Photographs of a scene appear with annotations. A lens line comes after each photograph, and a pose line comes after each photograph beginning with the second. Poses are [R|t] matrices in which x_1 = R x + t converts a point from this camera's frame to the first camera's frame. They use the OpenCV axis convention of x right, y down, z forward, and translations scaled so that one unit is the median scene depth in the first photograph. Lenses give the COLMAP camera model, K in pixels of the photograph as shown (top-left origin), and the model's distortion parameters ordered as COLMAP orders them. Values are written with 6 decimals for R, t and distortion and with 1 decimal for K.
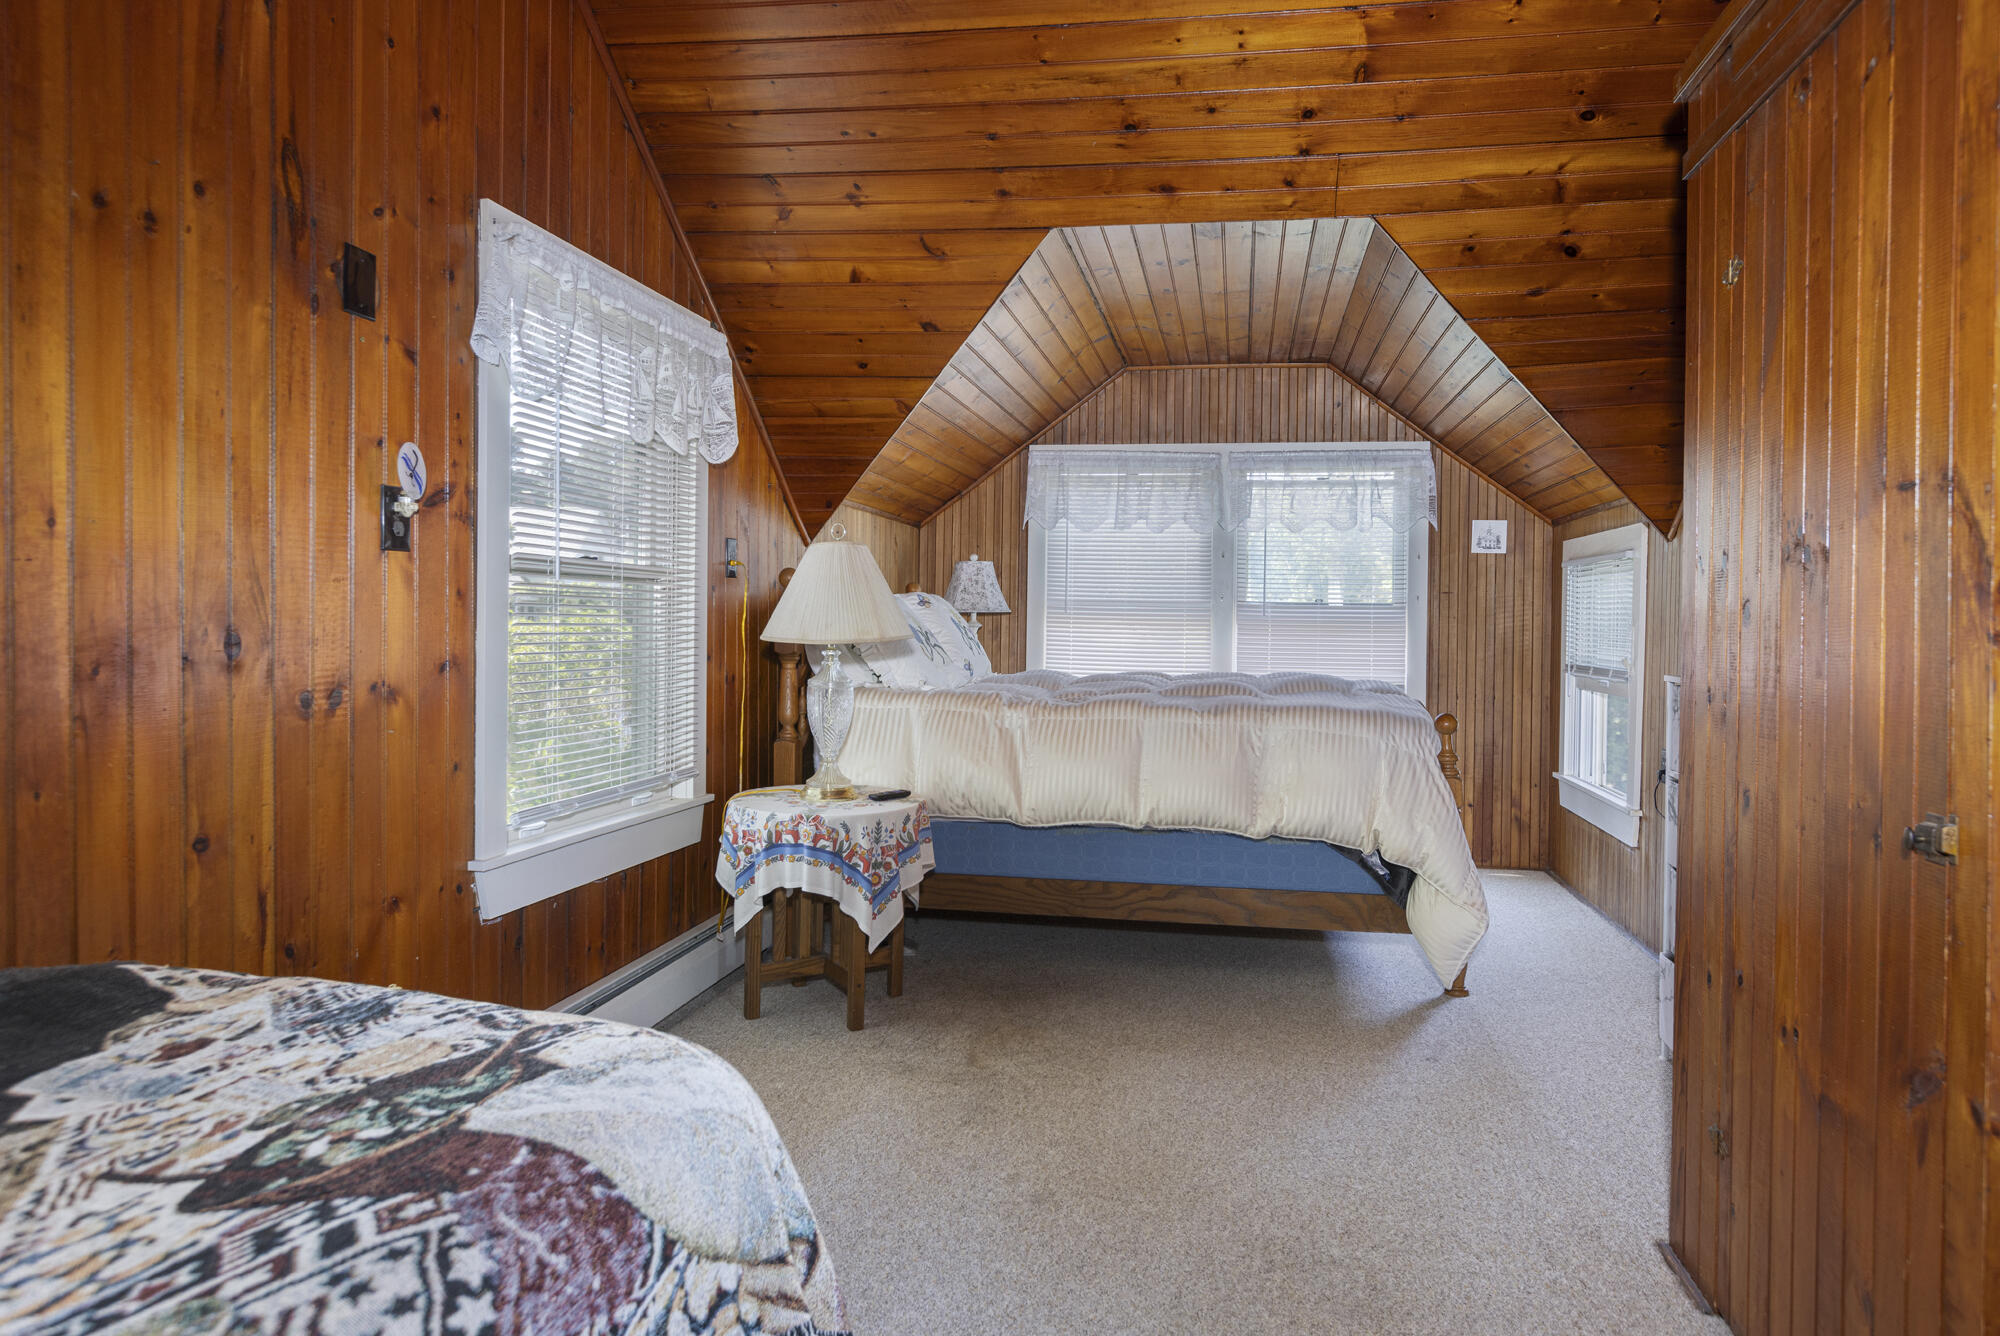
lens RADIAL K [[1253.9, 0, 1008.1], [0, 1253.9, 634.6], [0, 0, 1]] dist [-0.000872, -0.001192]
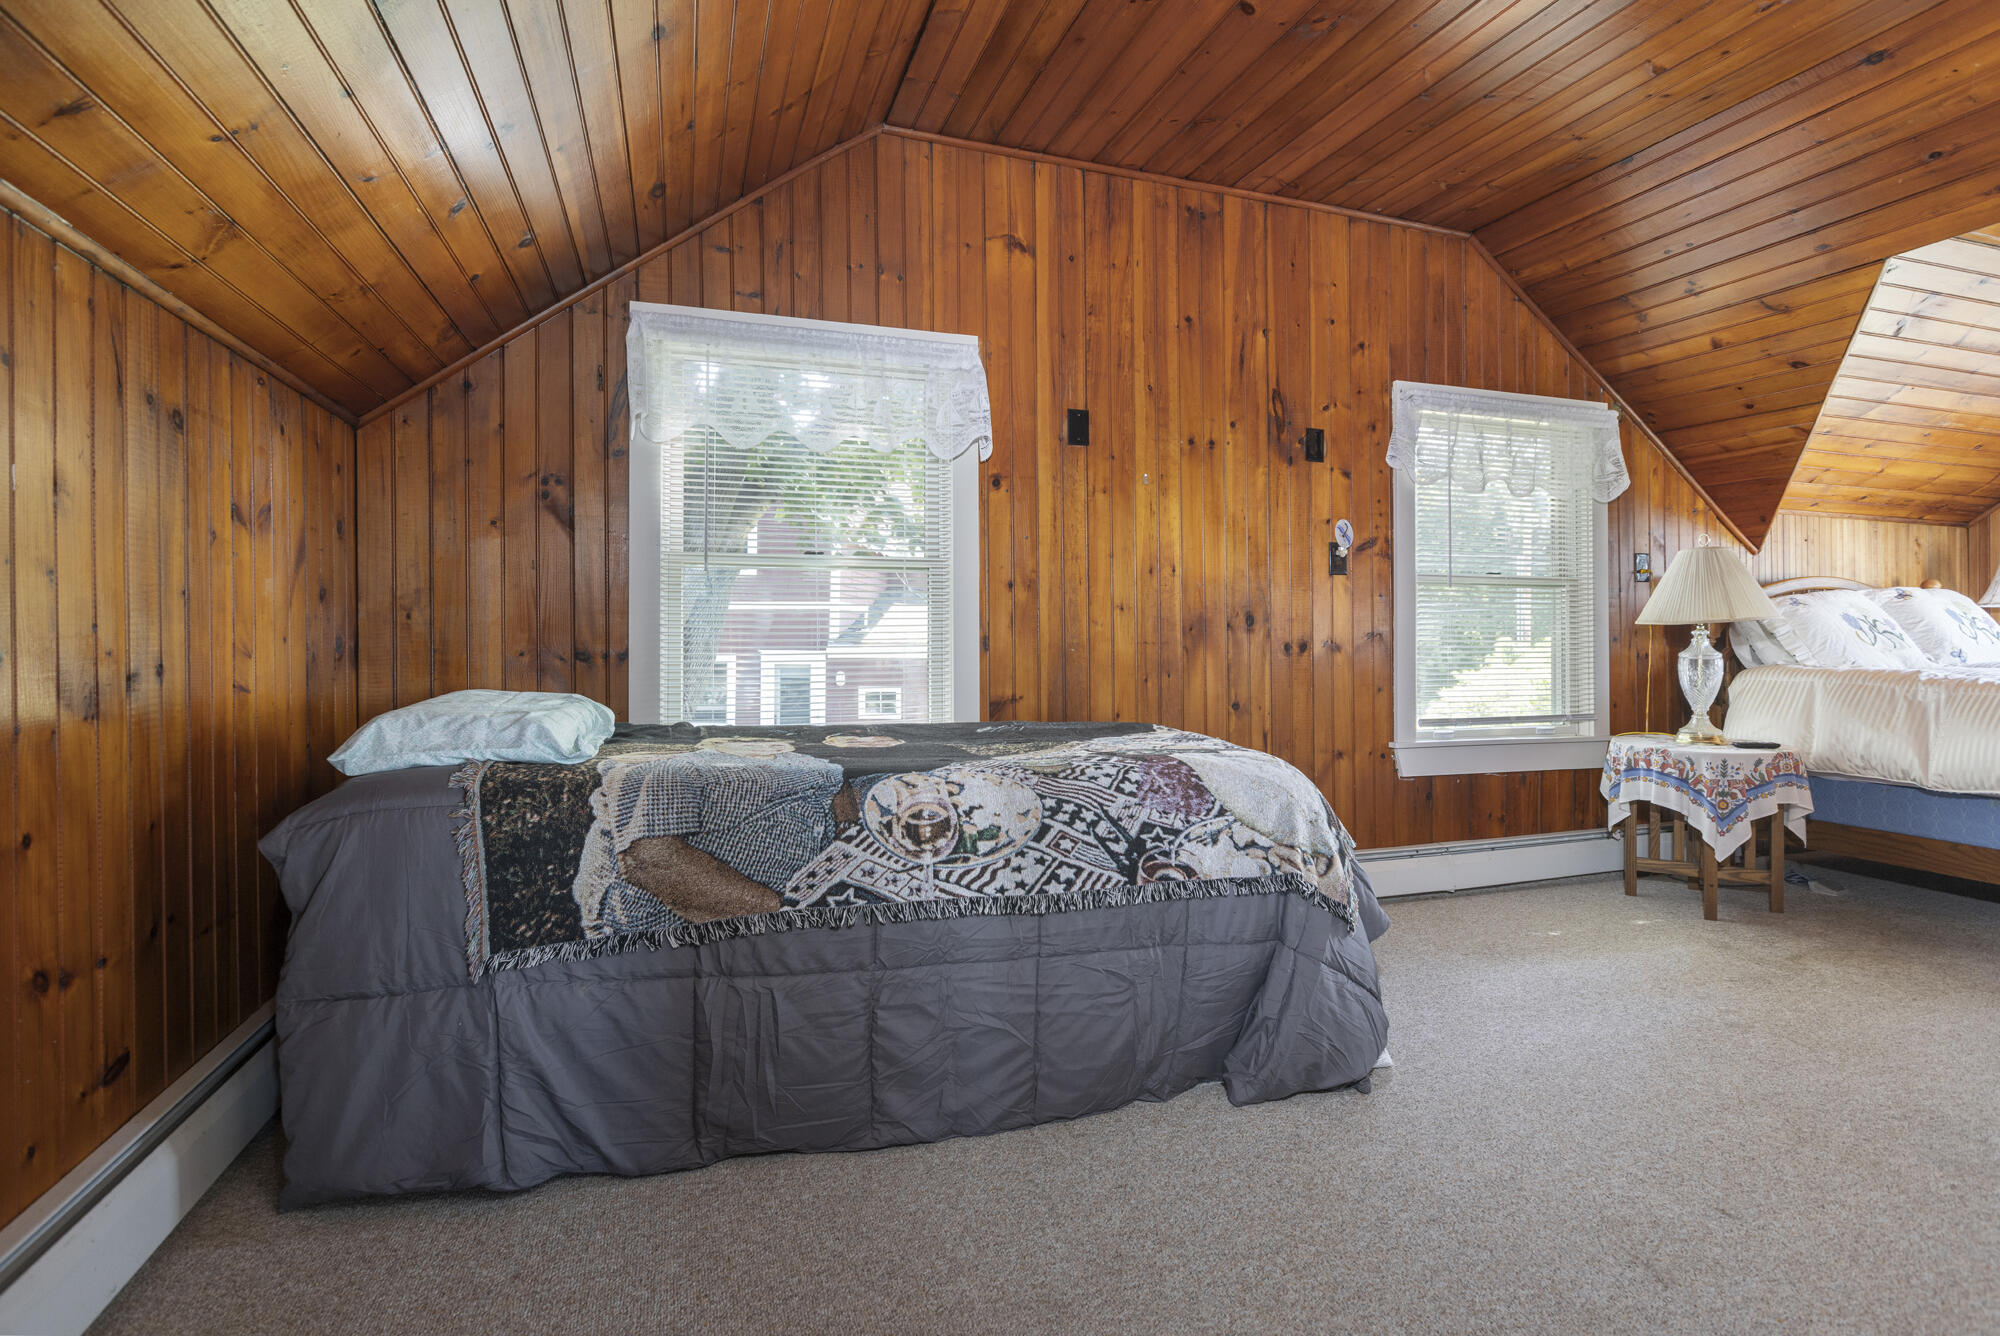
lens RADIAL K [[917.9, 0, 989.9], [0, 917.9, 635.0], [0, 0, 1]] dist [0.000478, -0.000088]
pose [[0.474047, -0.016646, -0.880342, 0.477713], [-0.005888, 0.999739, -0.022074, 0.057727], [0.880480, 0.015647, 0.473825, -0.153332]]
